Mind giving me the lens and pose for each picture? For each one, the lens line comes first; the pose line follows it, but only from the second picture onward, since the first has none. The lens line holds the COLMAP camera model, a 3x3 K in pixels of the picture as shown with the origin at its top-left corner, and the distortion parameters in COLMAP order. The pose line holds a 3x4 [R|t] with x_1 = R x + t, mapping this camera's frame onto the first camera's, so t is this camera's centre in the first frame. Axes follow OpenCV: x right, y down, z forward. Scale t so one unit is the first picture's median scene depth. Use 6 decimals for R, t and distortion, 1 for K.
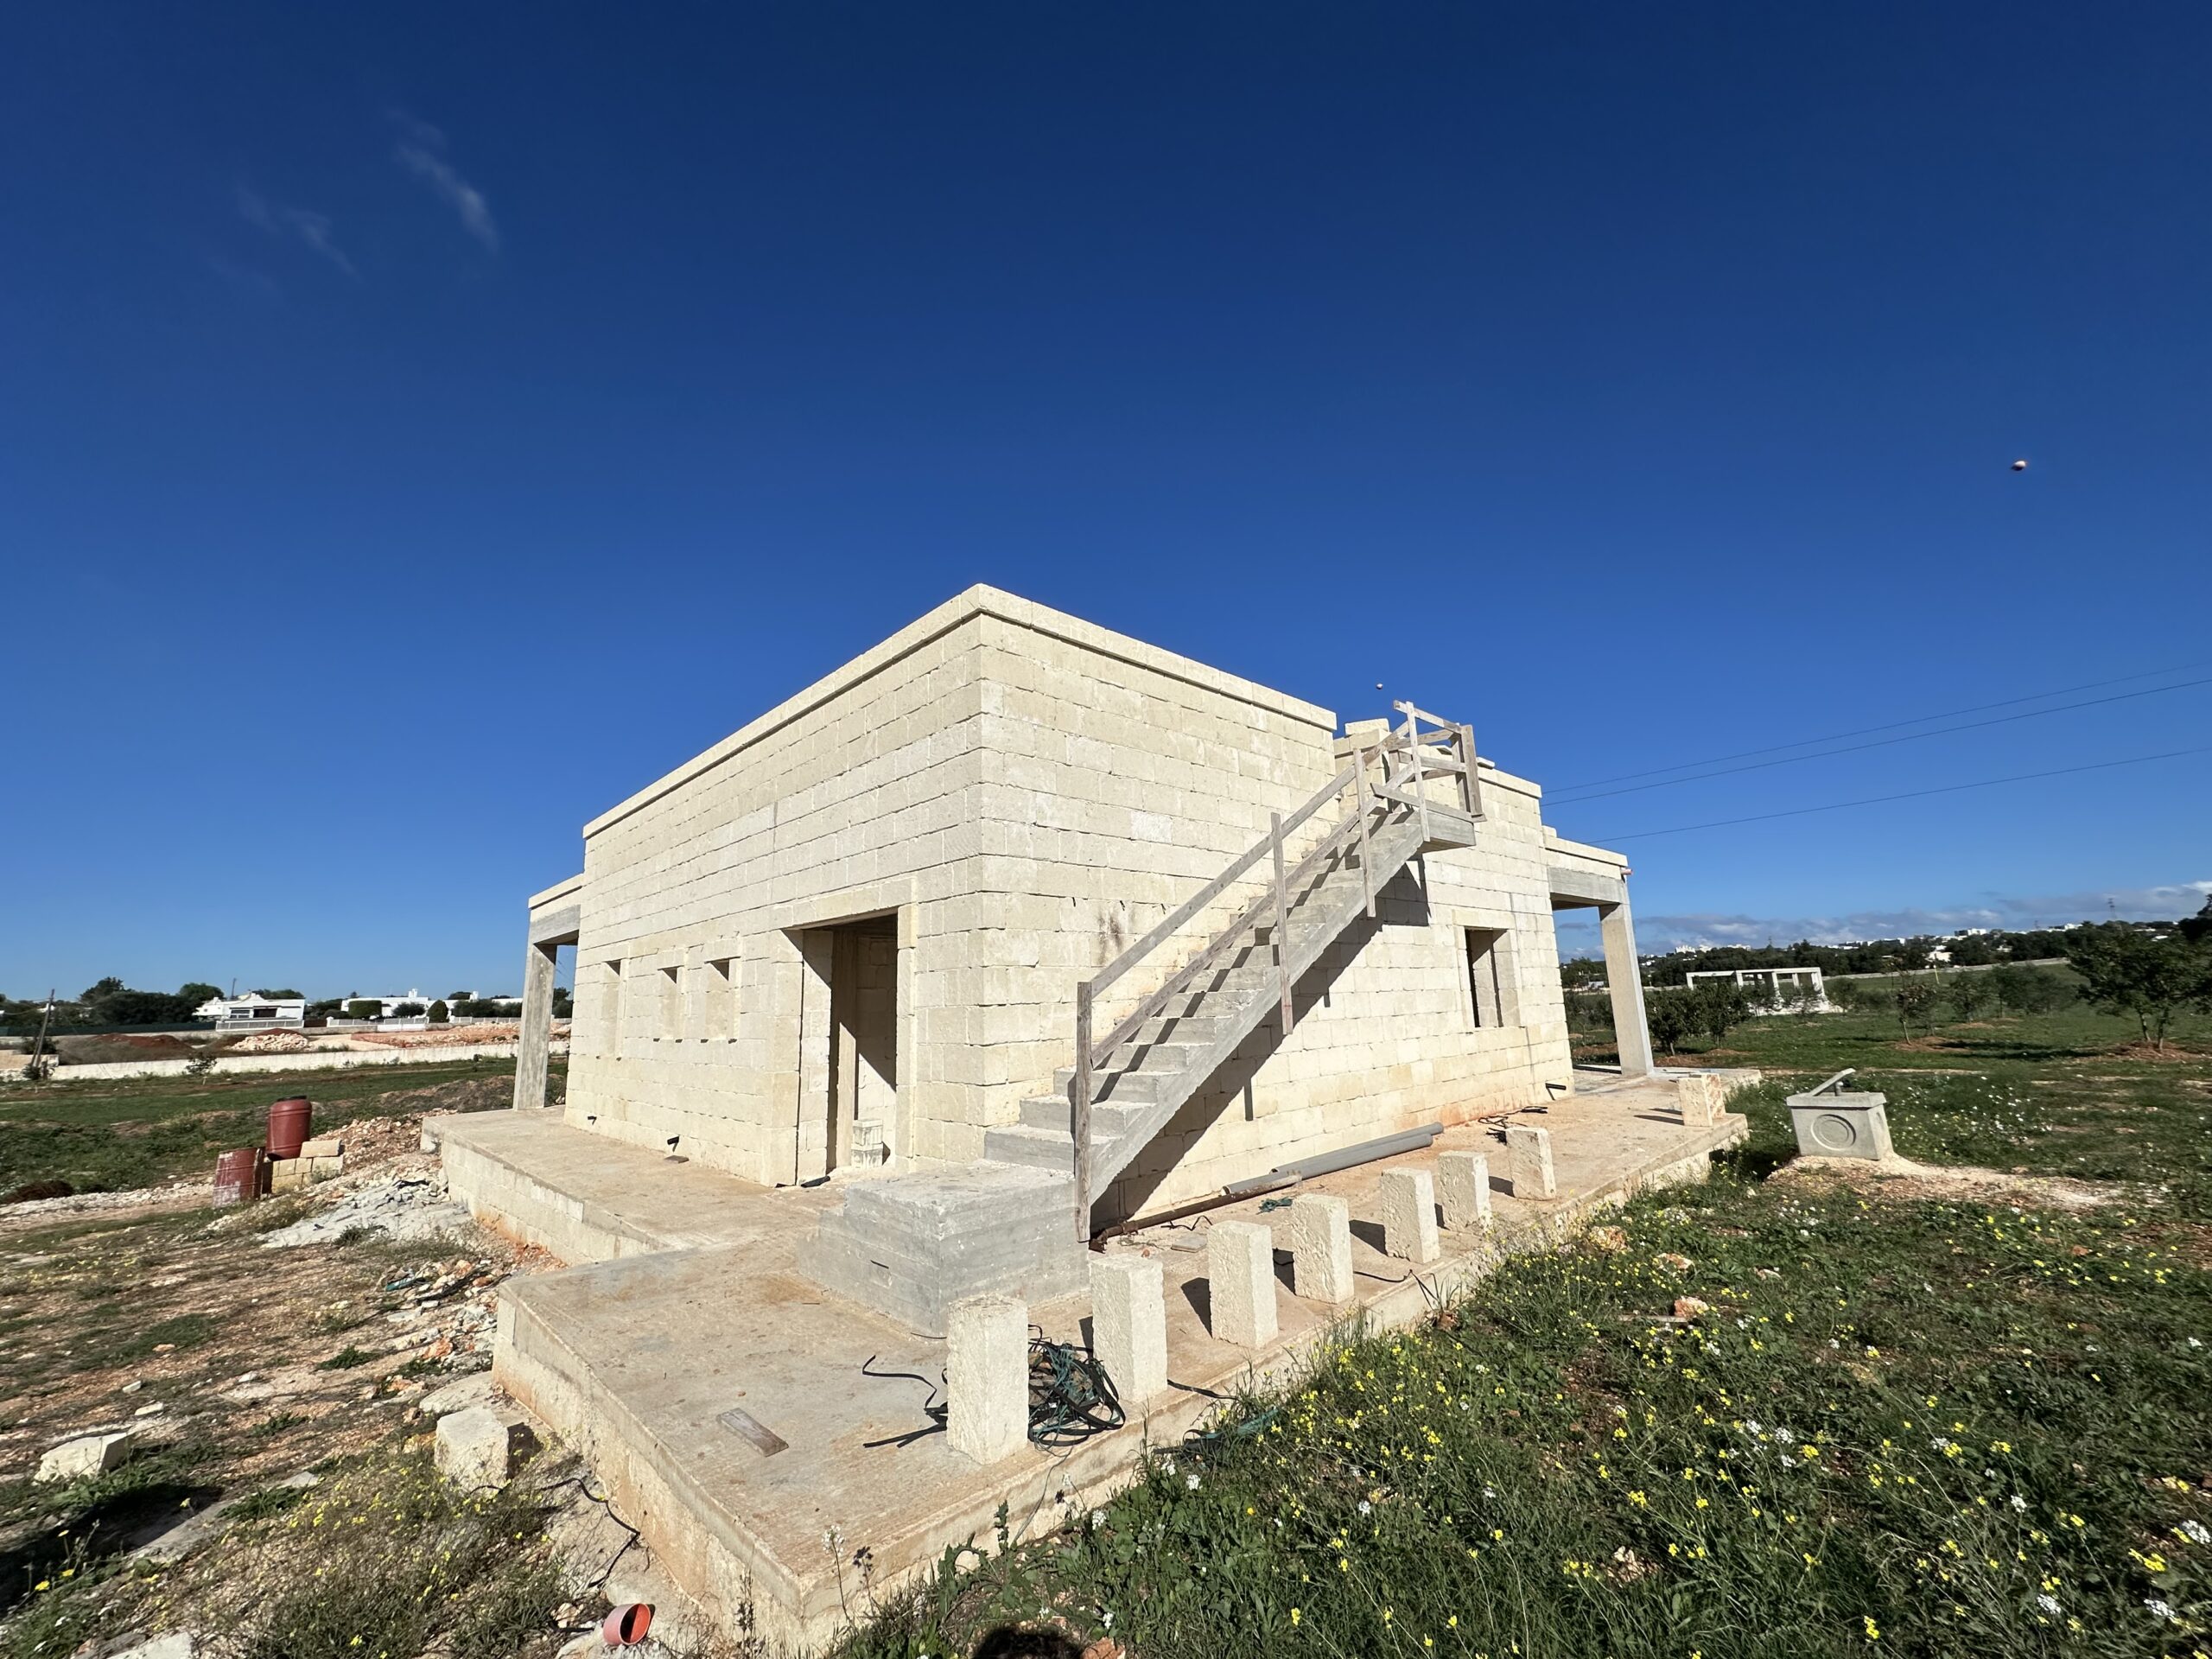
lens RADIAL K [[879.0, 0, 1104.7], [0, 879.0, 829.2], [0, 0, 1]] dist [-0.000643, 0.000418]
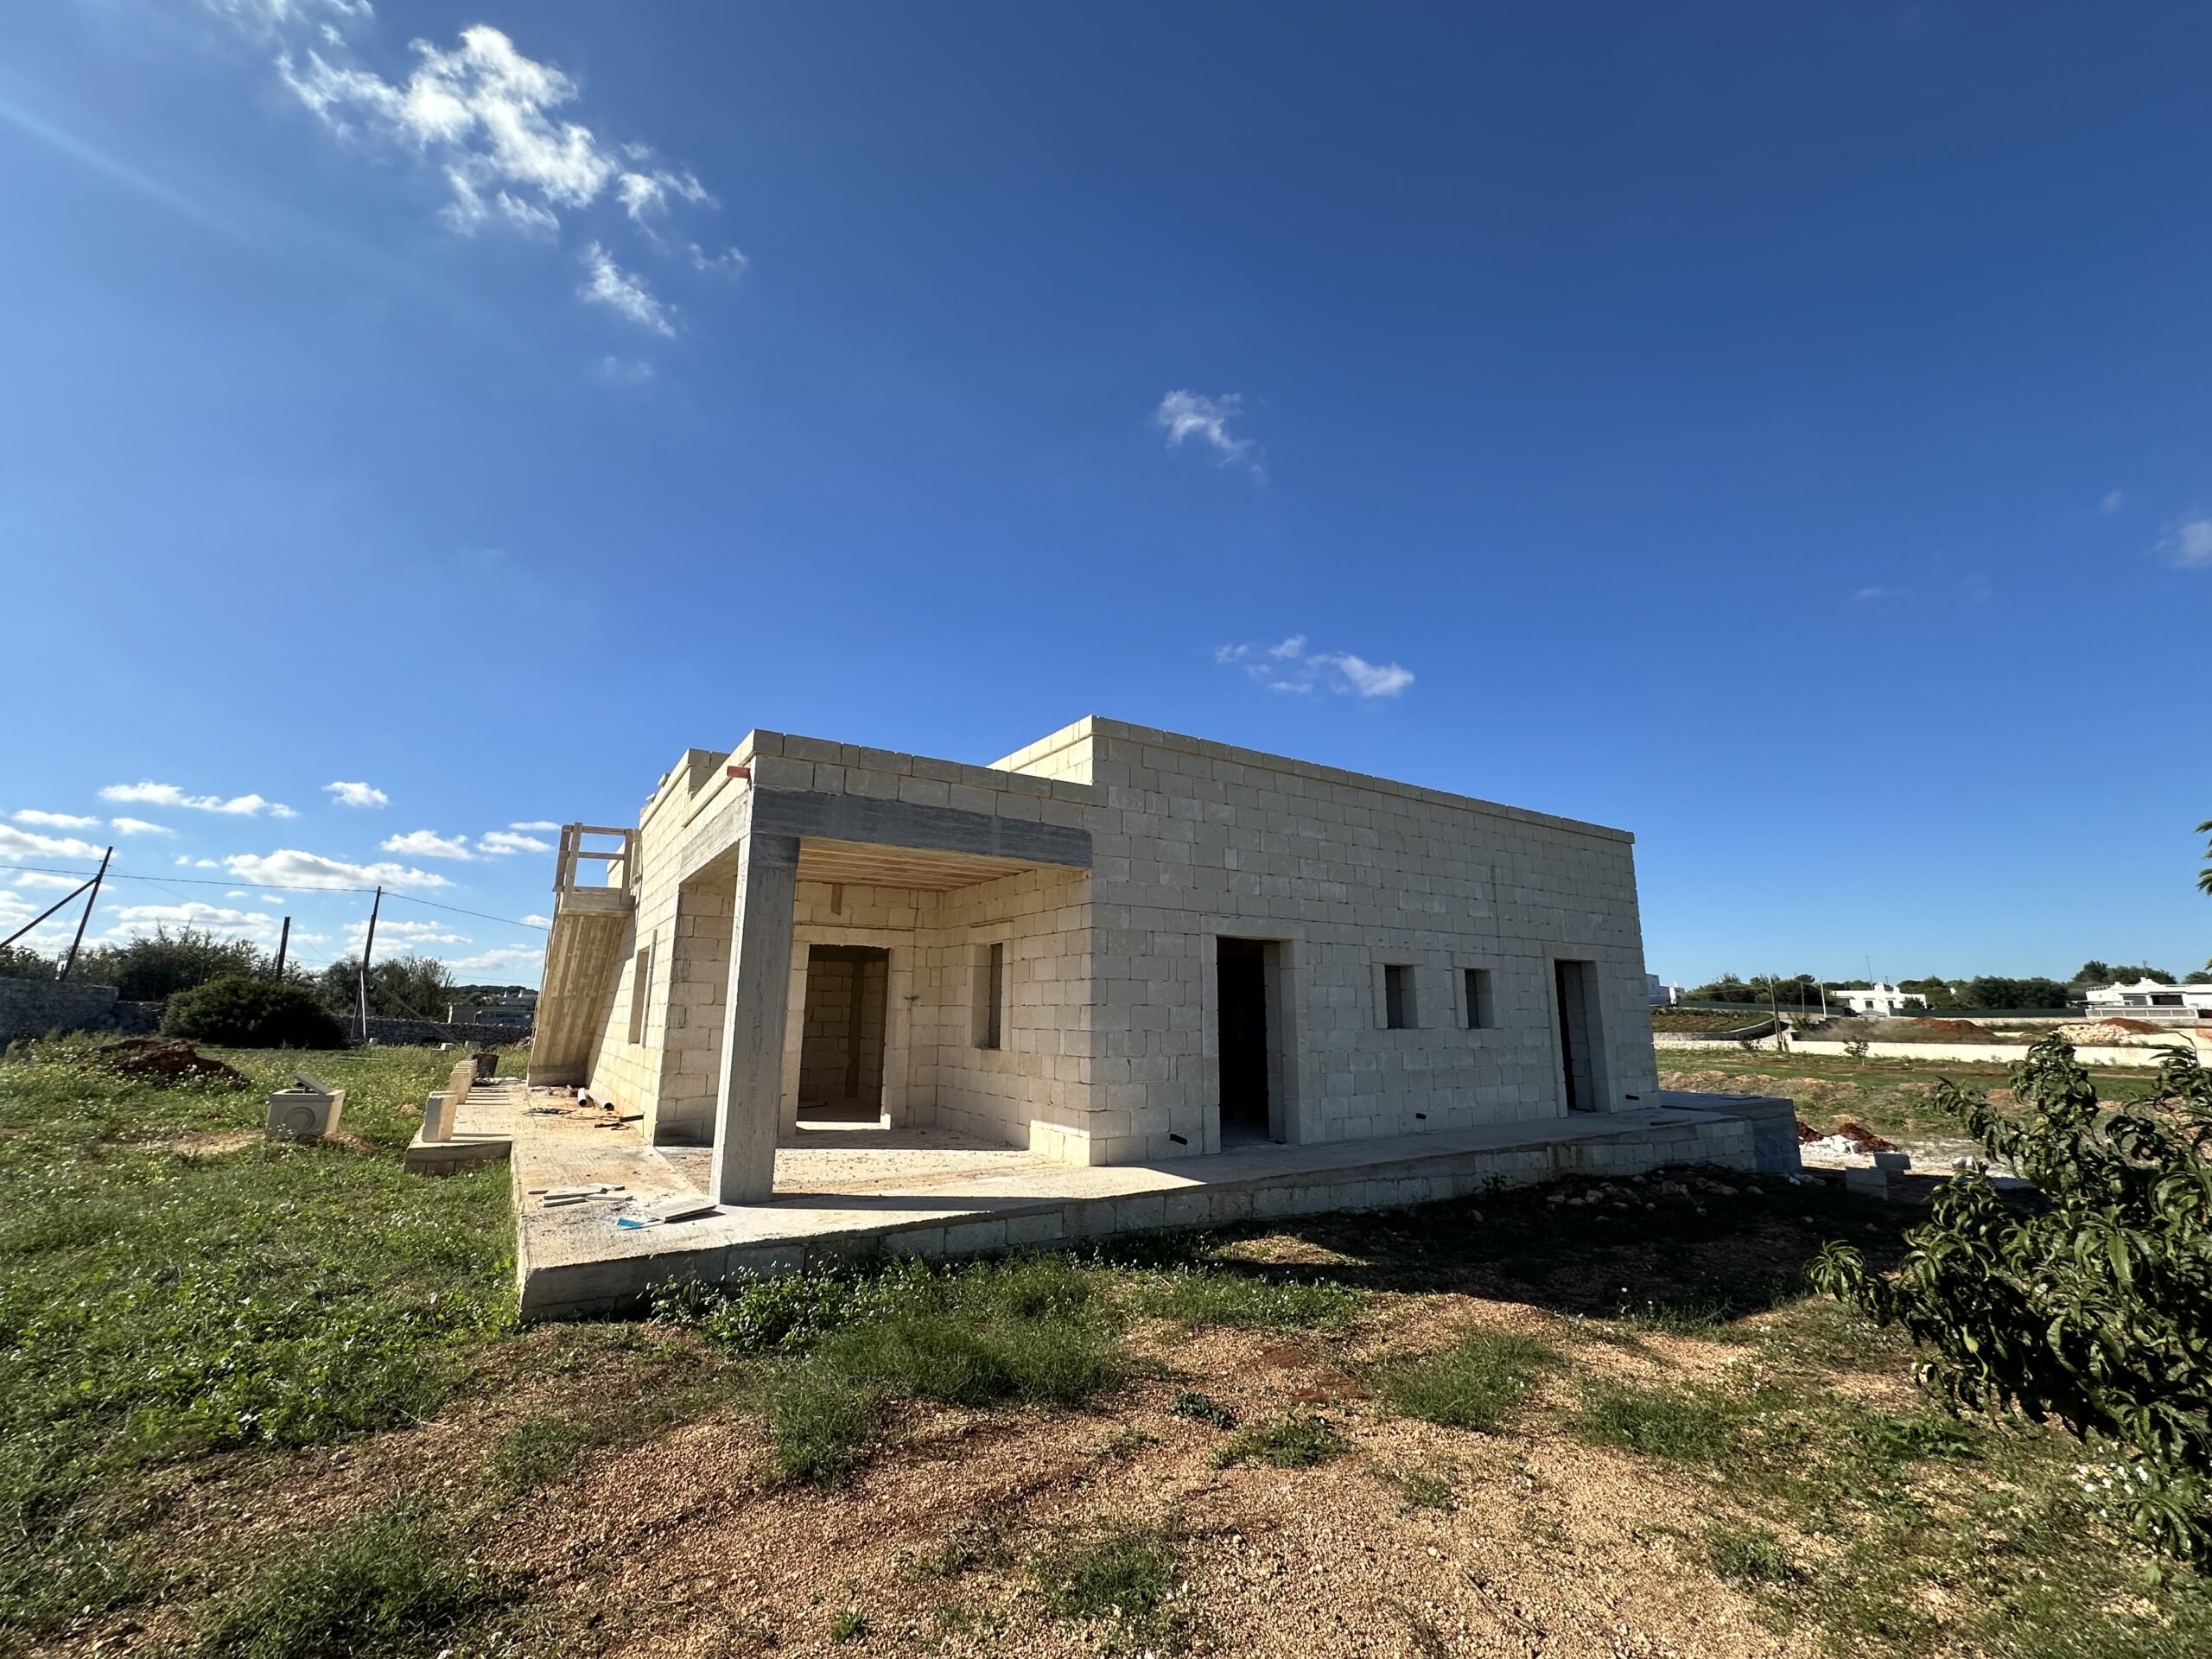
lens RADIAL K [[899.8, 0, 1104.4], [0, 899.8, 828.1], [0, 0, 1]] dist [-0.000890, 0.000047]
pose [[-0.180164, -0.168262, -0.969138, 2.517200], [0.190224, 0.960701, -0.202160, 0.531482], [0.965068, -0.220775, -0.141077, 3.068923]]
